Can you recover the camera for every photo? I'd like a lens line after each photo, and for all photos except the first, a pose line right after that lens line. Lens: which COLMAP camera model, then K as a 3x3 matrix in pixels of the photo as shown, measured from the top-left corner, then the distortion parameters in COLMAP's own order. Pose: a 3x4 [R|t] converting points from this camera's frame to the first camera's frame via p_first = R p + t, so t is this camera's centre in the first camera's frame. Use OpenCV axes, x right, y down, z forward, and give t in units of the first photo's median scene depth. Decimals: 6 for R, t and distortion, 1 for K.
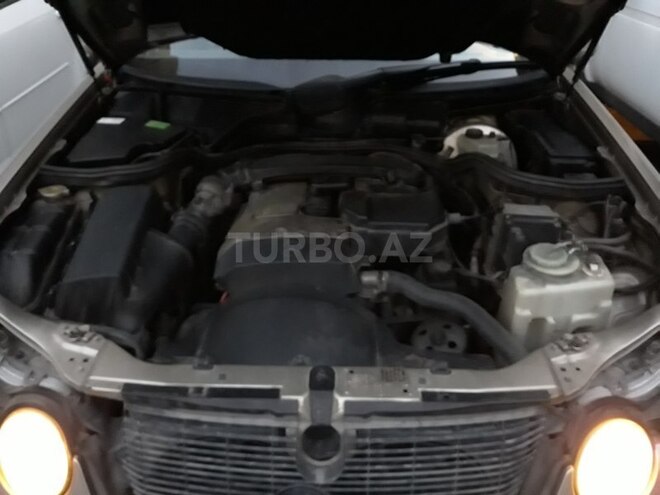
lens RADIAL K [[522.8, 0, 330.0], [0, 522.8, 247.5], [0, 0, 1]] dist [-0.041343, -0.001895]
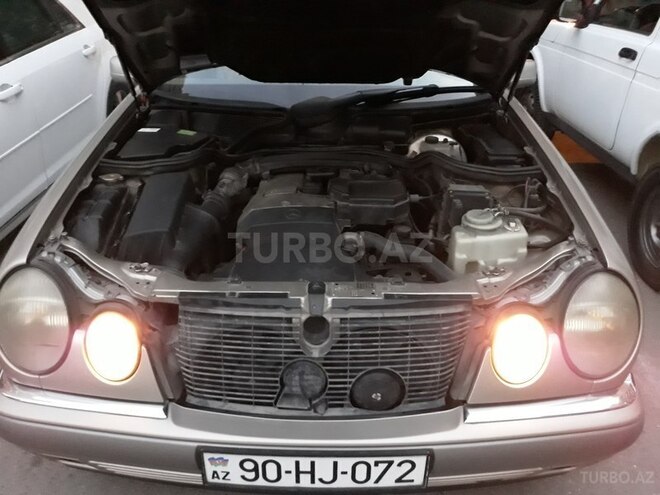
lens RADIAL K [[514.2, 0, 330.0], [0, 514.2, 247.5], [0, 0, 1]] dist [-0.002804, -0.008830]
pose [[0.999783, -0.006153, 0.019890, -0.004032], [0.007549, 0.997458, -0.070850, 0.177460], [-0.019404, 0.070985, 0.997289, -0.326609]]
